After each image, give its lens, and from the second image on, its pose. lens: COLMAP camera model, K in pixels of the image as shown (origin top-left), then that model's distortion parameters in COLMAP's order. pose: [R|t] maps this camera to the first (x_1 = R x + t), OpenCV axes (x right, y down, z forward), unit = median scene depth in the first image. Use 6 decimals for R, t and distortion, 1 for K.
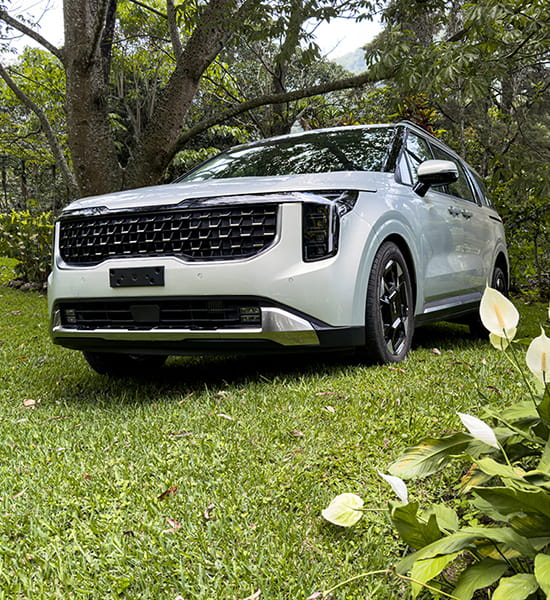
lens RADIAL K [[667.5, 0, 318.4], [0, 667.5, 300.4], [0, 0, 1]] dist [0.087731, -0.014785]
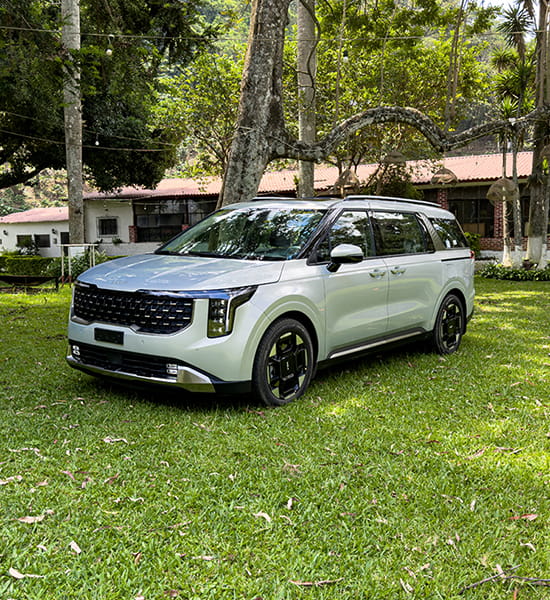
lens RADIAL K [[659.4, 0, 275.0], [0, 659.4, 300.0], [0, 0, 1]] dist [0.177718, -0.374371]
pose [[0.975305, 0.071540, -0.208955, 0.432807], [-0.055280, 0.995044, 0.082650, -0.274309], [0.213832, -0.069057, 0.974426, -0.426698]]
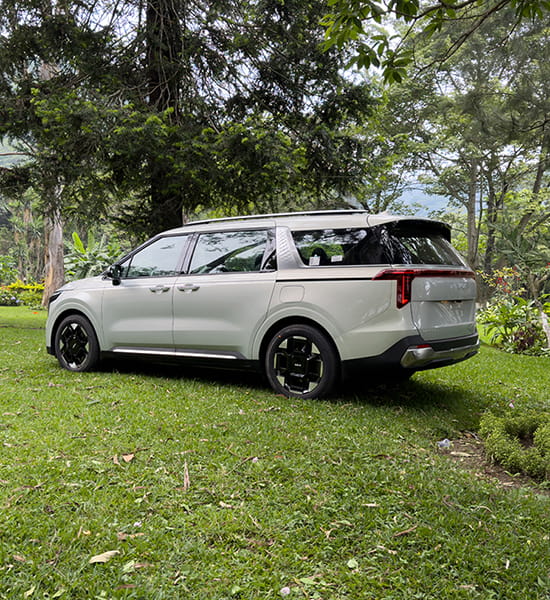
lens RADIAL K [[662.7, 0, 256.5], [0, 662.7, 307.5], [0, 0, 1]] dist [0.169170, -0.358133]
pose [[-0.187387, 0.062094, -0.980322, 2.446140], [-0.020435, 0.997538, 0.067091, -0.301164], [0.982074, 0.032605, -0.185657, 2.293560]]
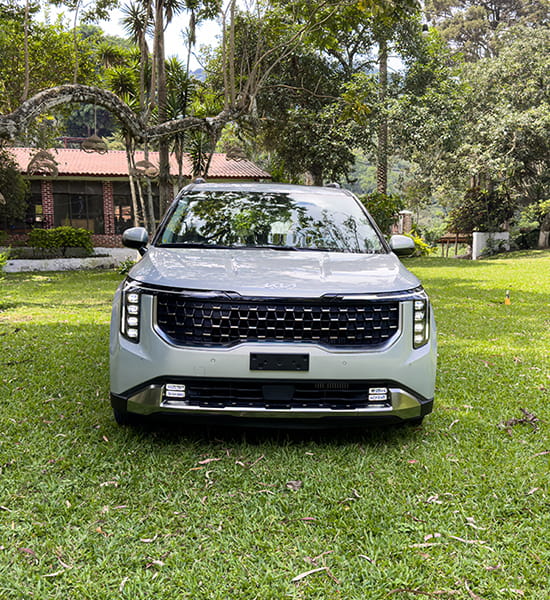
lens RADIAL K [[659.4, 0, 275.0], [0, 659.4, 300.0], [0, 0, 1]] dist [0.177718, -0.374371]
pose [[0.879751, 0.013107, 0.475253, -0.818796], [-0.041960, 0.997860, 0.050154, -0.196255], [-0.473579, -0.064065, 0.878418, 0.053548]]
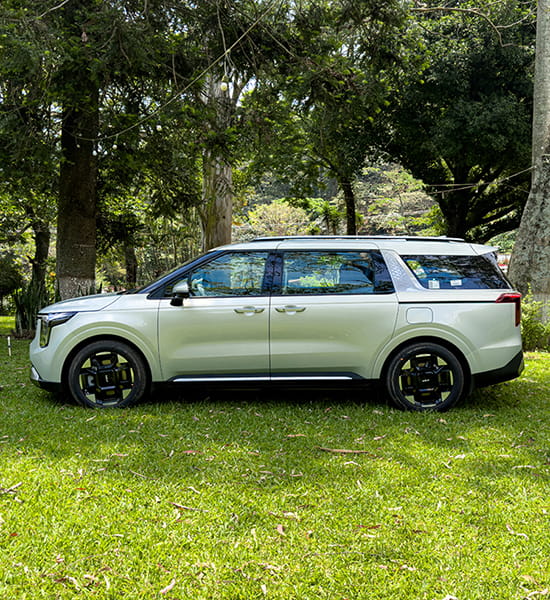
lens RADIAL K [[659.4, 0, 275.0], [0, 659.4, 300.0], [0, 0, 1]] dist [0.177718, -0.374371]
pose [[0.445445, 0.080886, -0.891648, 2.181793], [-0.043076, 0.996693, 0.068895, -0.383989], [0.894273, 0.007720, 0.447456, 0.707514]]
